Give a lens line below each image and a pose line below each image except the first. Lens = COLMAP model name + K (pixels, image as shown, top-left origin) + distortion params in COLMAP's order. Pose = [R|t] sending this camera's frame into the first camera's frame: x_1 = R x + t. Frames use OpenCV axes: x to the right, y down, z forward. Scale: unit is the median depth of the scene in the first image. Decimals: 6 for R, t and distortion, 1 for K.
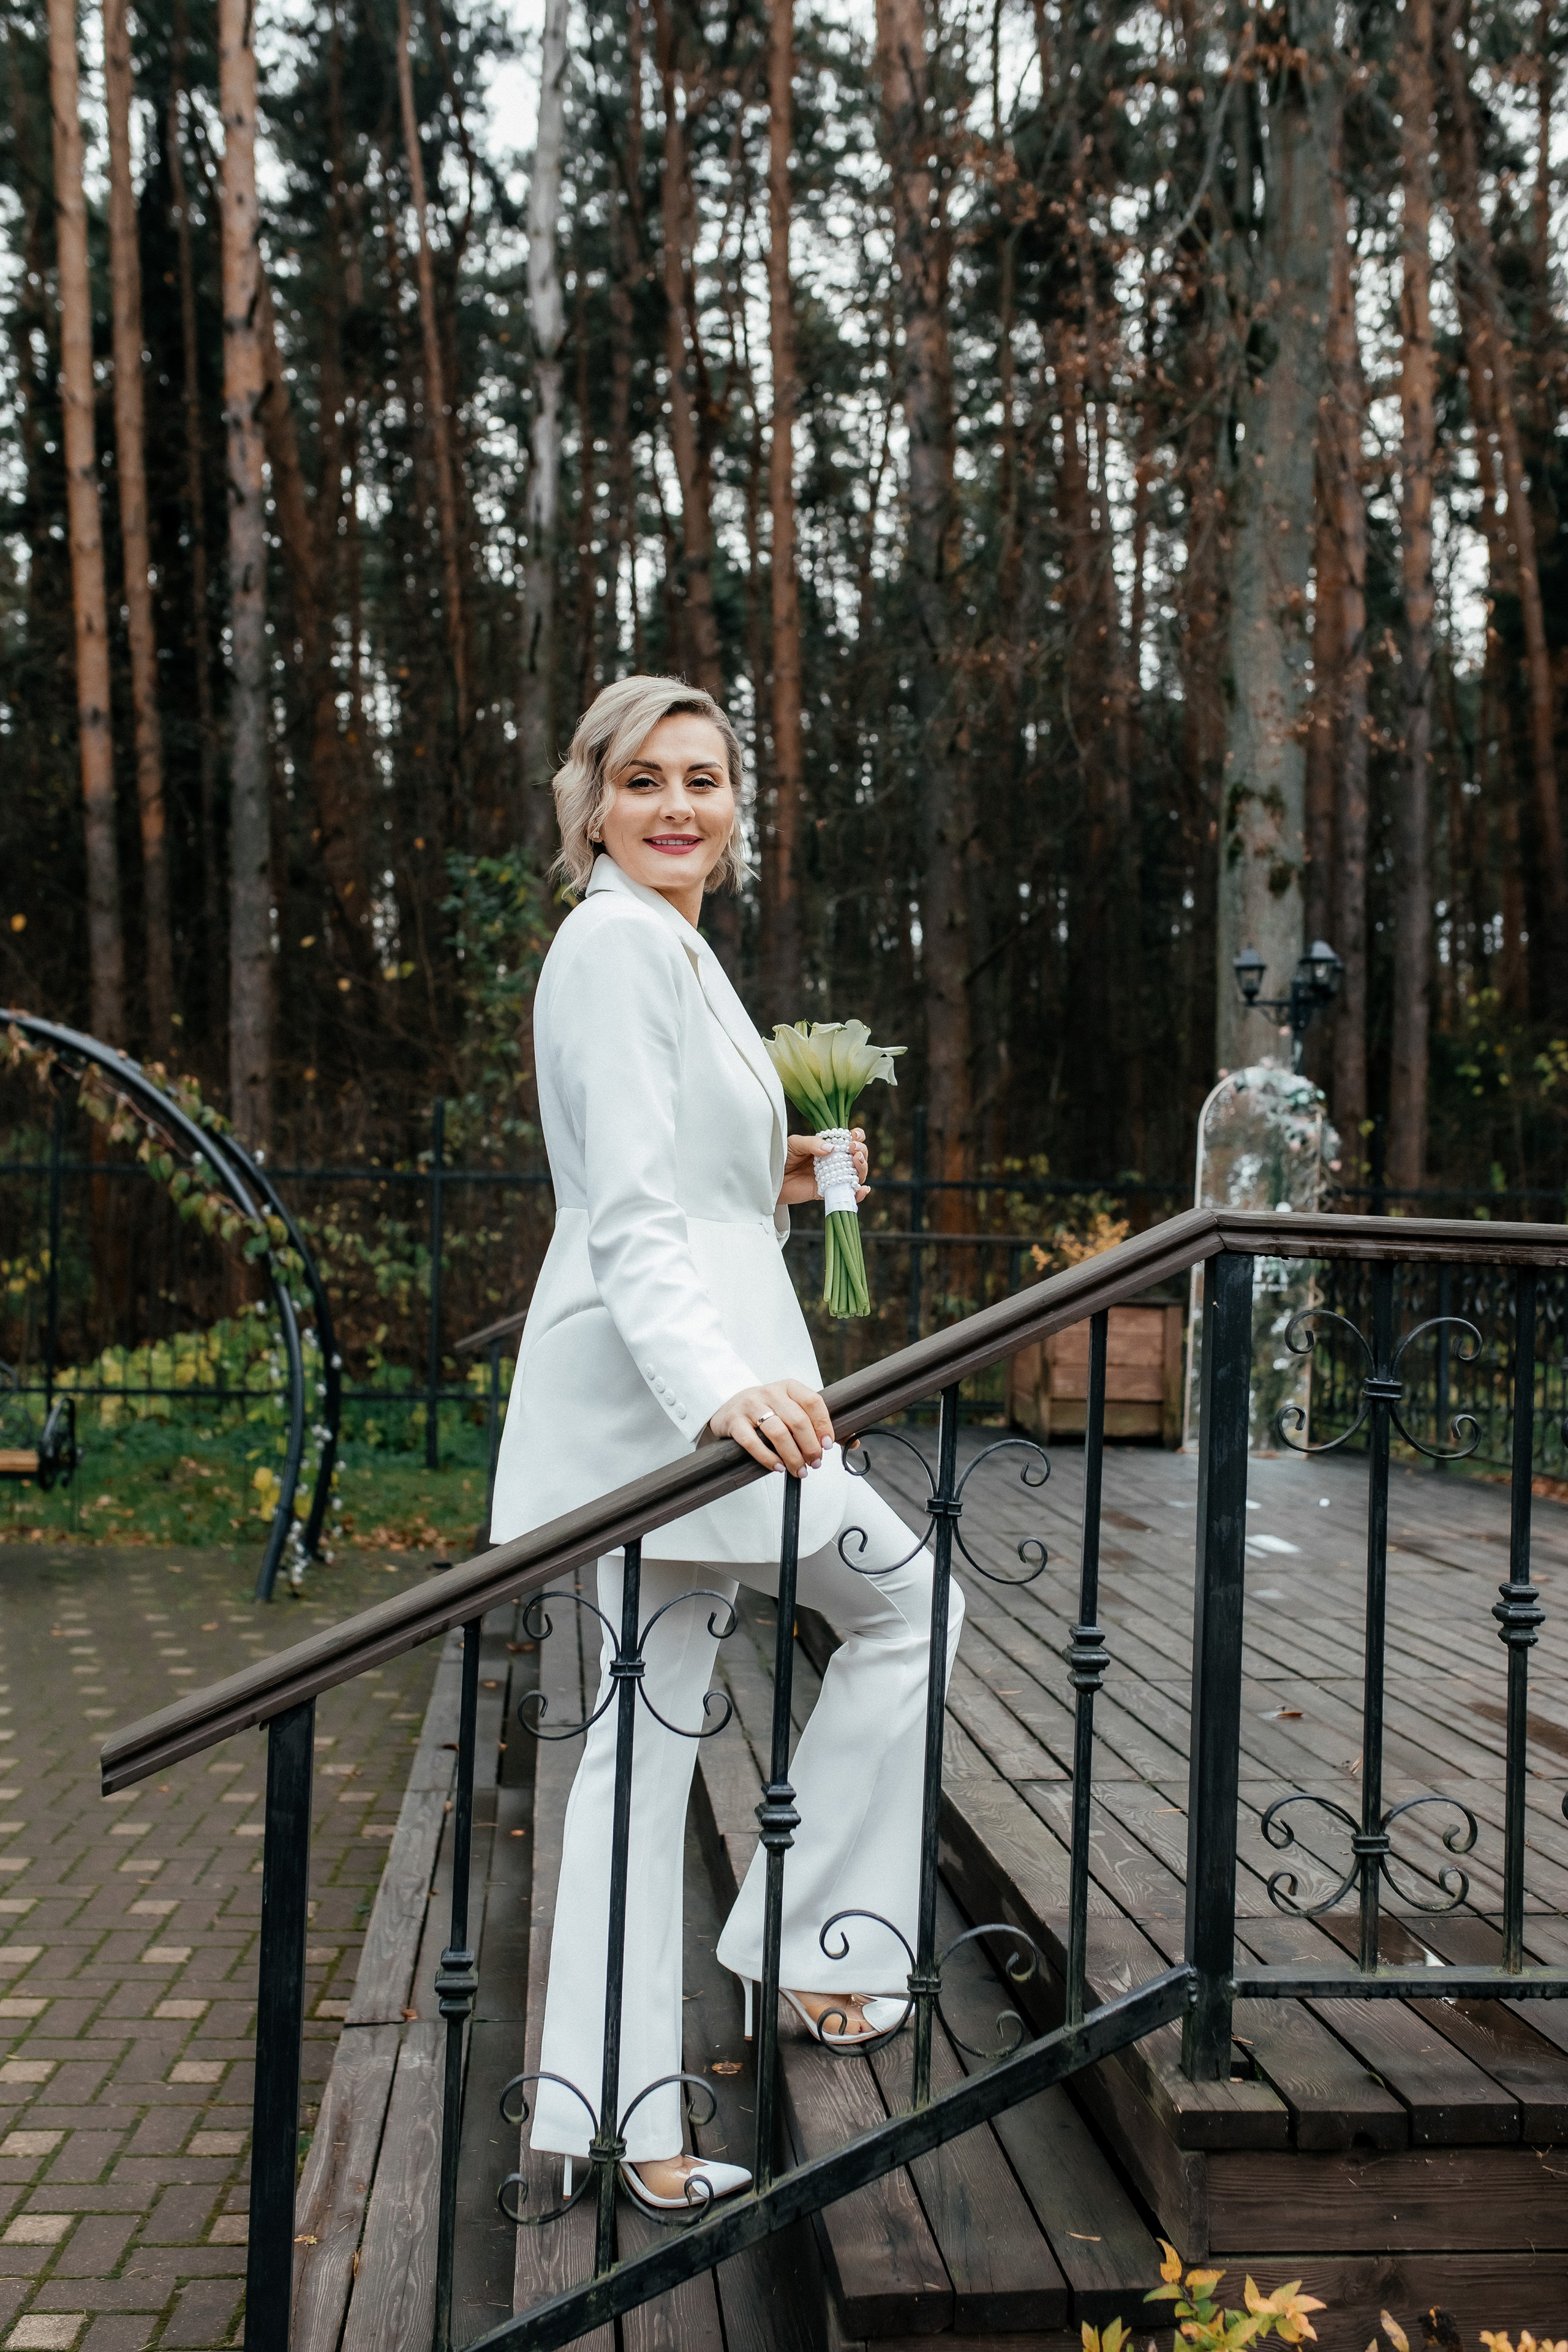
lens RADIAL K [[2214.2, 0, 780.1], [0, 2214.2, 1213.2], [0, 0, 1]] dist [0.007631, 0.004618]
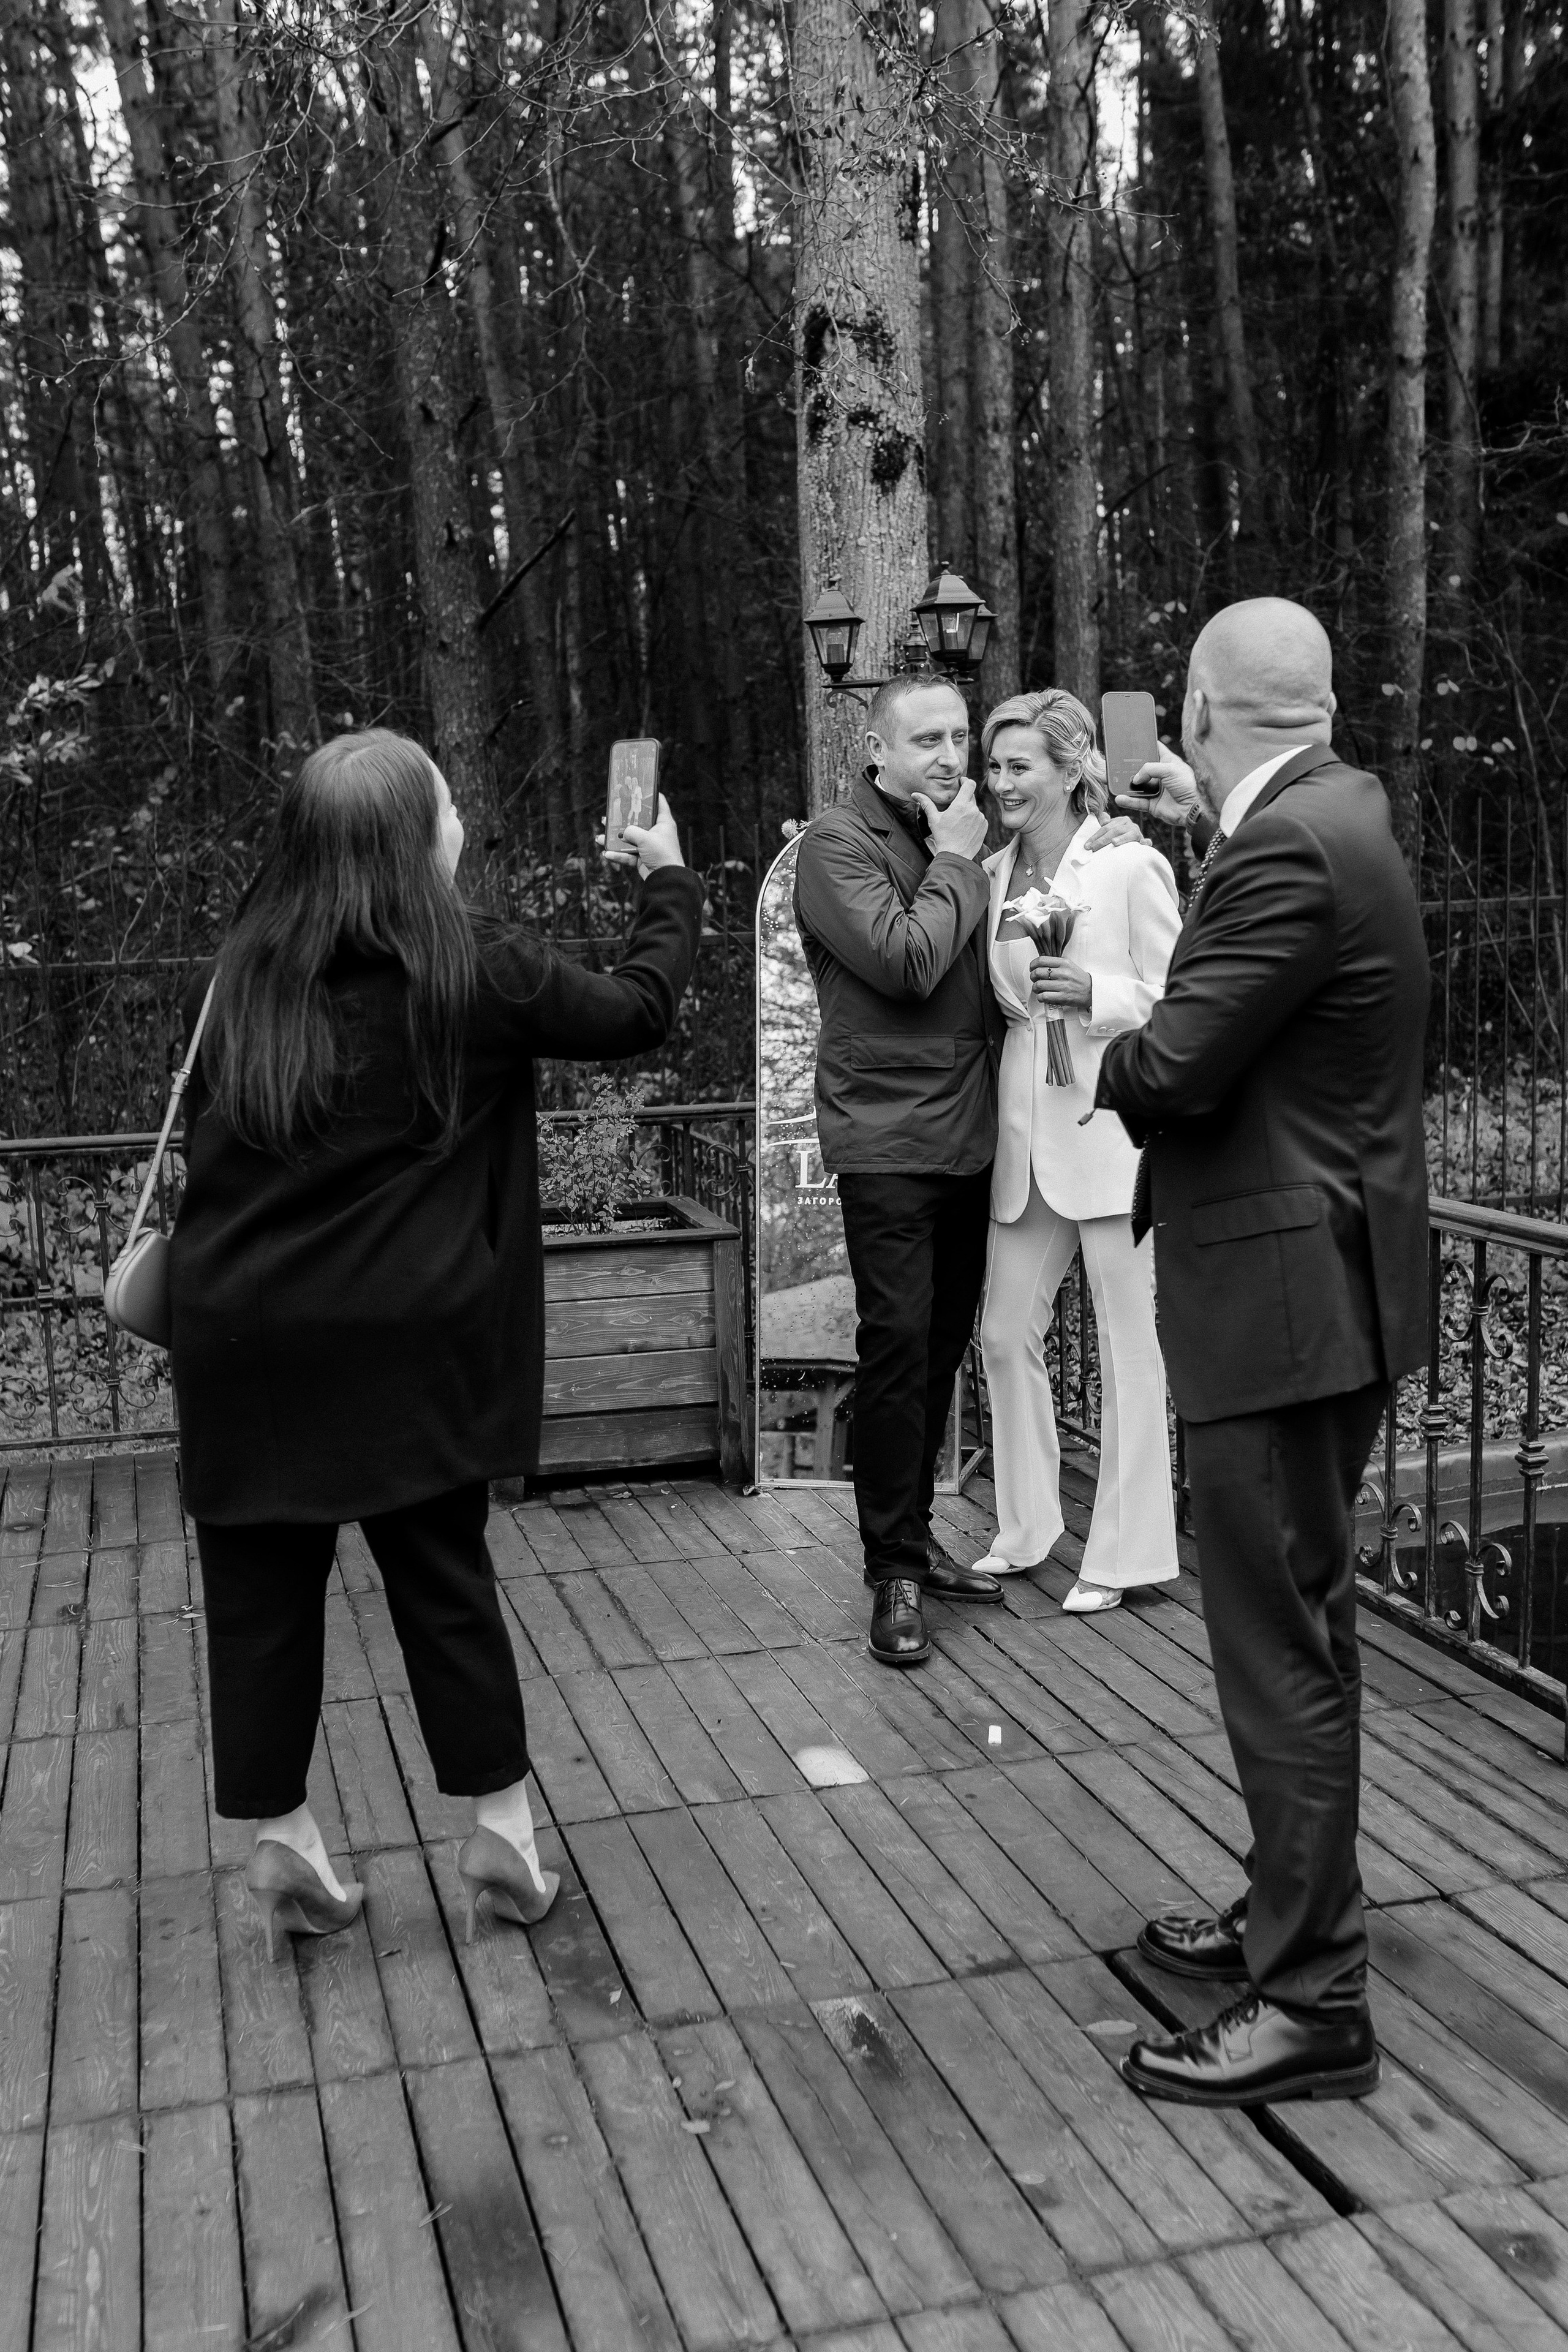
lens RADIAL K [[2355.4, 0, 816.6], [0, 2355.4, 1180.7], [0, 0, 1]] dist [0.015119, 0.010412]
pose [[0.983867, -0.076385, 0.161773, 0.077663], [0.052541, 0.987762, 0.146851, -0.046151], [-0.171011, -0.135982, 0.975840, 0.305448]]
